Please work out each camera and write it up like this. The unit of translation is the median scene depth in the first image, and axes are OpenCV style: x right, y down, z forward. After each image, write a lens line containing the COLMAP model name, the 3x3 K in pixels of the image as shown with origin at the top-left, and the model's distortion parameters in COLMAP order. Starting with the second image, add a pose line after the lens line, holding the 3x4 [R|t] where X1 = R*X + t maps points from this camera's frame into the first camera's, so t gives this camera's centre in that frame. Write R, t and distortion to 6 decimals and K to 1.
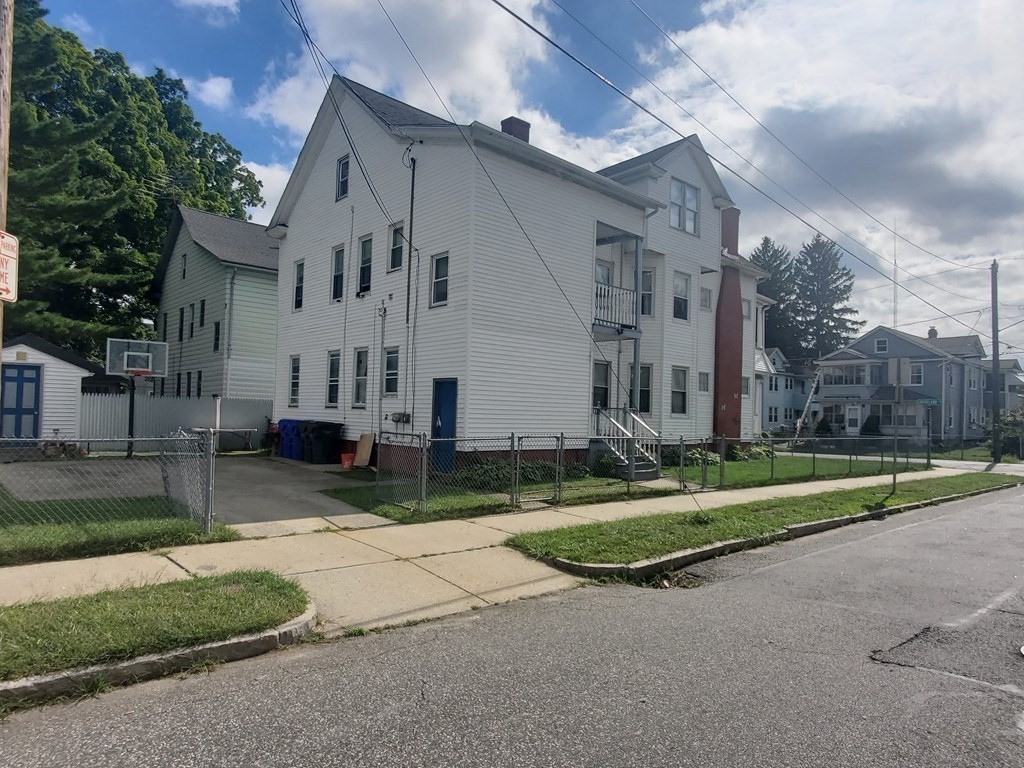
lens RADIAL K [[646.0, 0, 524.2], [0, 646.0, 387.8], [0, 0, 1]] dist [0.000043, 0.000727]
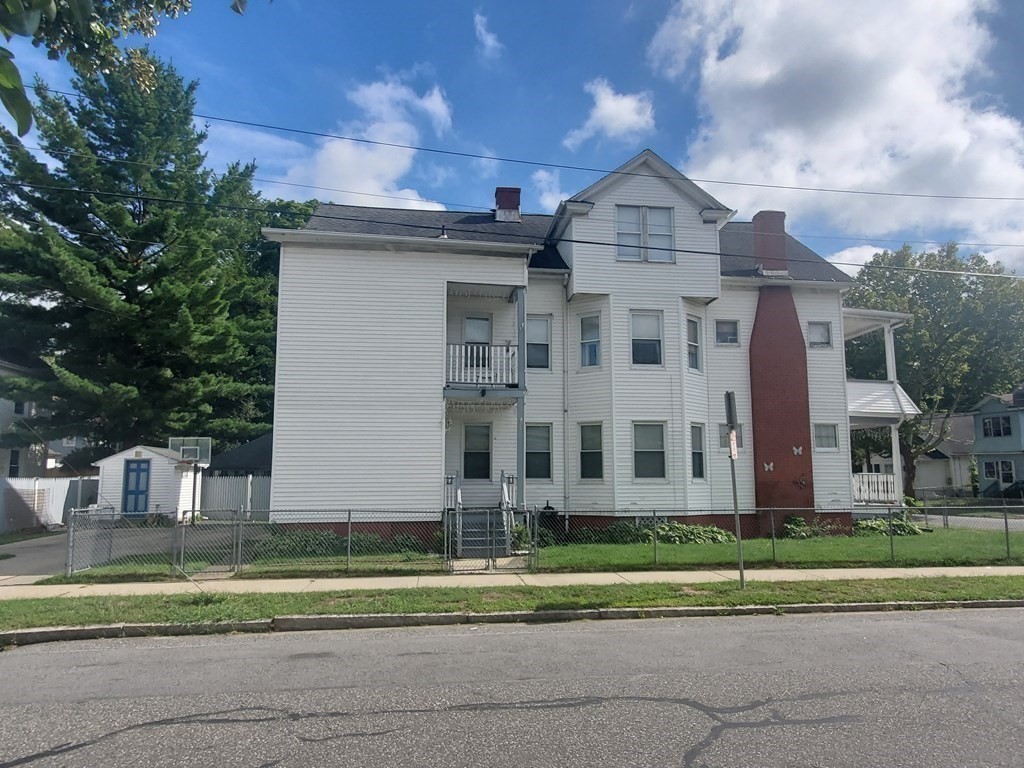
lens RADIAL K [[646.0, 0, 524.2], [0, 646.0, 387.8], [0, 0, 1]] dist [0.000043, 0.000727]
pose [[0.820631, -0.109875, -0.560797, 0.619147], [0.051046, 0.991513, -0.119567, 0.017281], [0.569175, 0.069494, 0.819275, 0.239881]]
